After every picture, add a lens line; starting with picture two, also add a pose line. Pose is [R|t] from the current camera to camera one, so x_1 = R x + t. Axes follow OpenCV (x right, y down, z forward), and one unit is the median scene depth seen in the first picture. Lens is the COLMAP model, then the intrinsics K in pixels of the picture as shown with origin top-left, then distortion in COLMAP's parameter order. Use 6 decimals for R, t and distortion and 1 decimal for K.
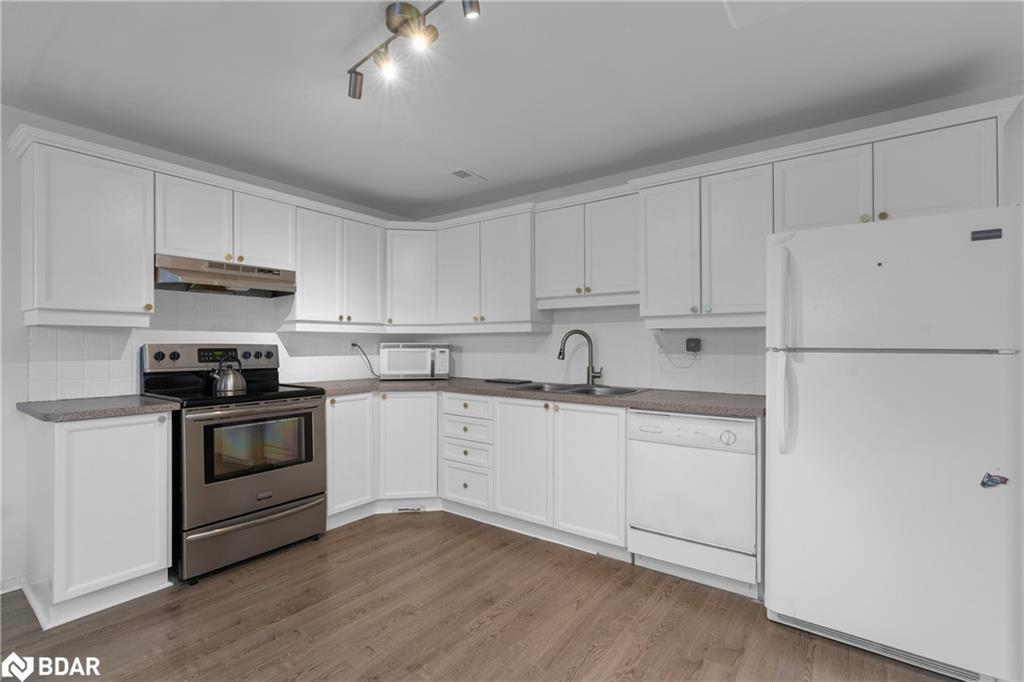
lens RADIAL K [[477.4, 0, 492.3], [0, 477.4, 342.7], [0, 0, 1]] dist [0.002261, -0.000079]
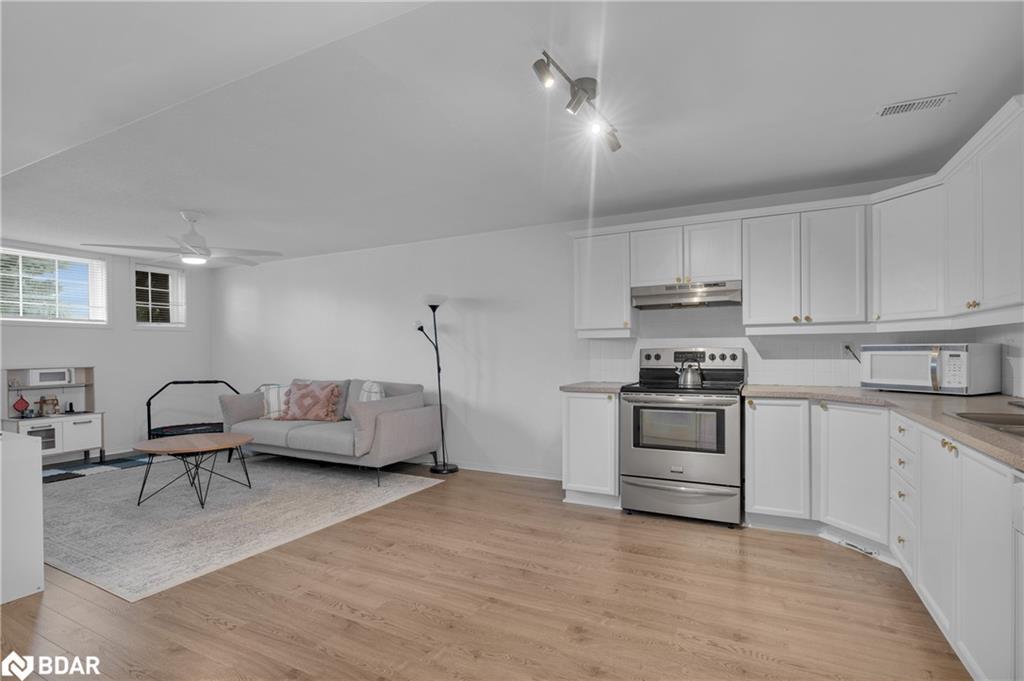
lens RADIAL K [[471.3, 0, 537.5], [0, 471.3, 356.2], [0, 0, 1]] dist [-0.007915, -0.000190]
pose [[0.216638, 0.006367, -0.976231, 0.565682], [0.010914, 0.999900, 0.008943, 0.009309], [0.976191, -0.012592, 0.216547, 0.343828]]
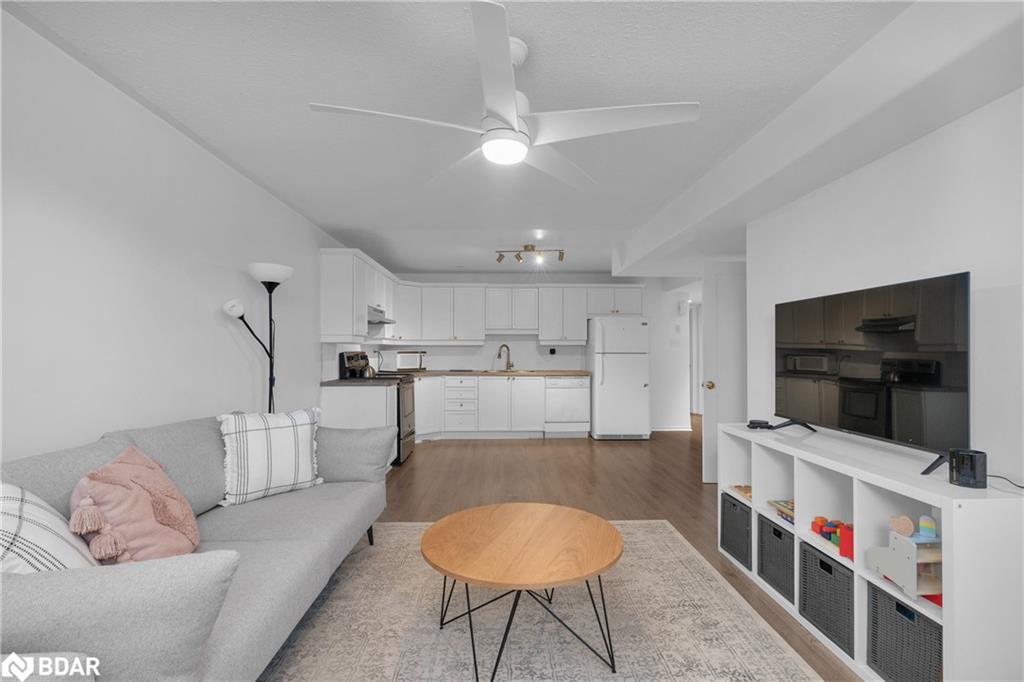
lens RADIAL K [[470.0, 0, 511.5], [0, 470.0, 344.4], [0, 0, 1]] dist [-0.010703, 0.000312]
pose [[0.781868, 0.007861, 0.623395, -1.236626], [-0.002944, 0.999956, -0.008916, -0.009691], [-0.623437, 0.005135, 0.781856, -0.745105]]
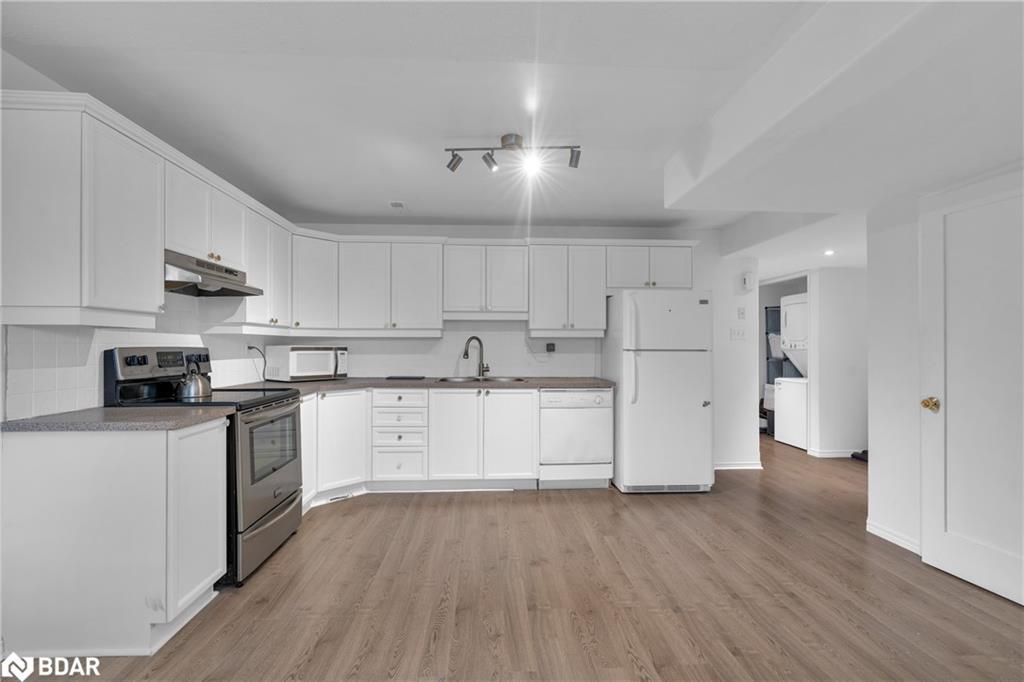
lens RADIAL K [[475.7, 0, 517.6], [0, 475.7, 344.4], [0, 0, 1]] dist [0.000305, 0.000692]
pose [[0.758285, 0.003594, 0.651914, -0.674002], [-0.004219, 0.999991, -0.000605, -0.004220], [-0.651910, -0.002291, 0.758293, -0.111549]]
